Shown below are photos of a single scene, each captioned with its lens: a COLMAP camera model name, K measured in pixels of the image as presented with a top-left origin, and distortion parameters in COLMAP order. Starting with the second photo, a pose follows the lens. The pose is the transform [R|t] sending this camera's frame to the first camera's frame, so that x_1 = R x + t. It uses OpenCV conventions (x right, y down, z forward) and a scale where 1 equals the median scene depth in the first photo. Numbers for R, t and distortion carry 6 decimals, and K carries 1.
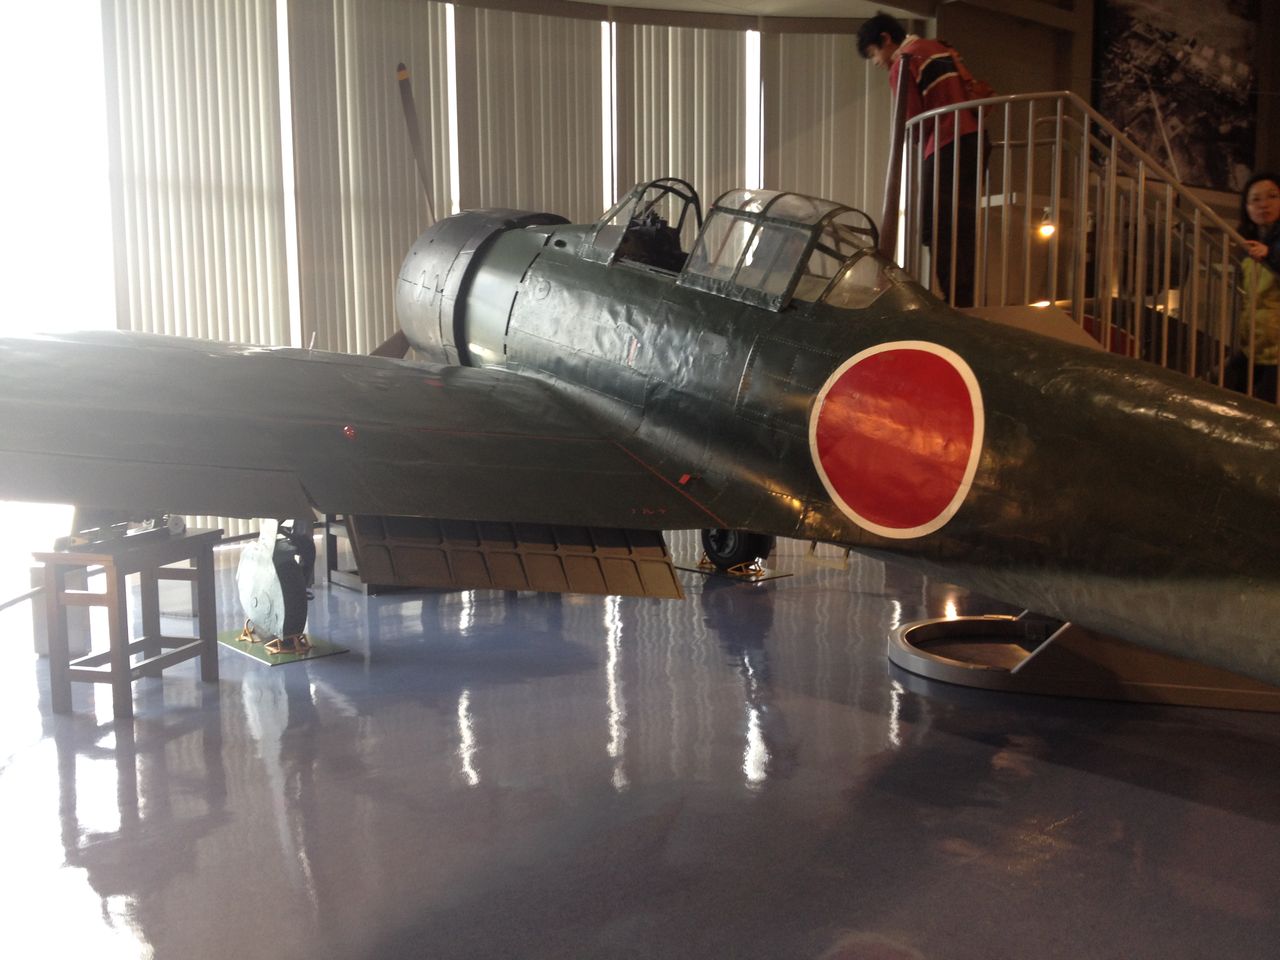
lens RADIAL K [[1221.1, 0, 631.5], [0, 1221.1, 482.3], [0, 0, 1]] dist [0.015792, 0.000000]
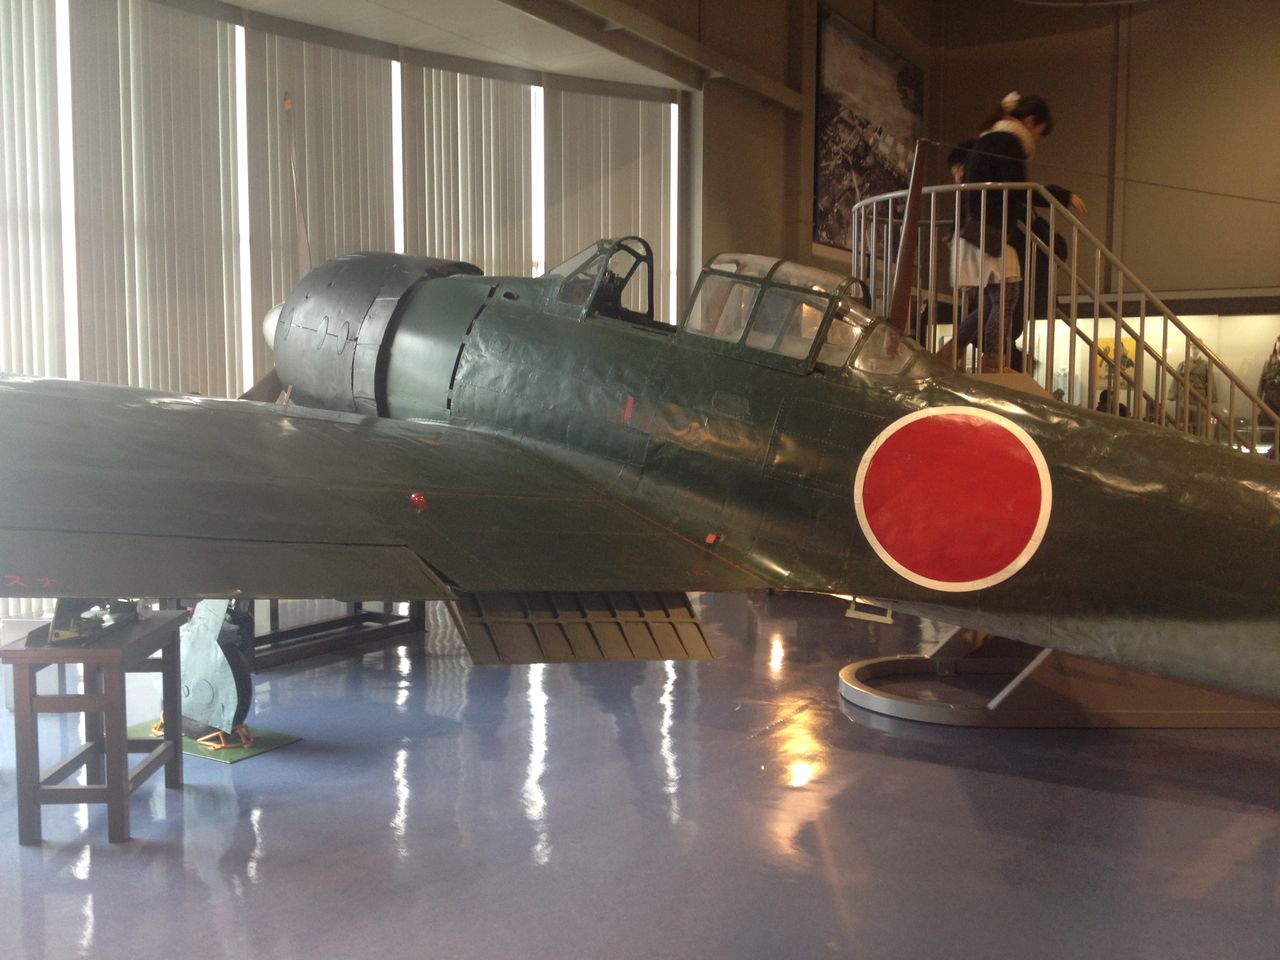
lens RADIAL K [[1221.1, 0, 634.7], [0, 1221.1, 473.5], [0, 0, 1]] dist [0.015792, 0.000000]
pose [[0.944302, -0.009417, 0.328945, -0.259507], [0.022918, 0.999045, -0.037191, -0.015472], [-0.328280, 0.042658, 0.943617, 0.055814]]
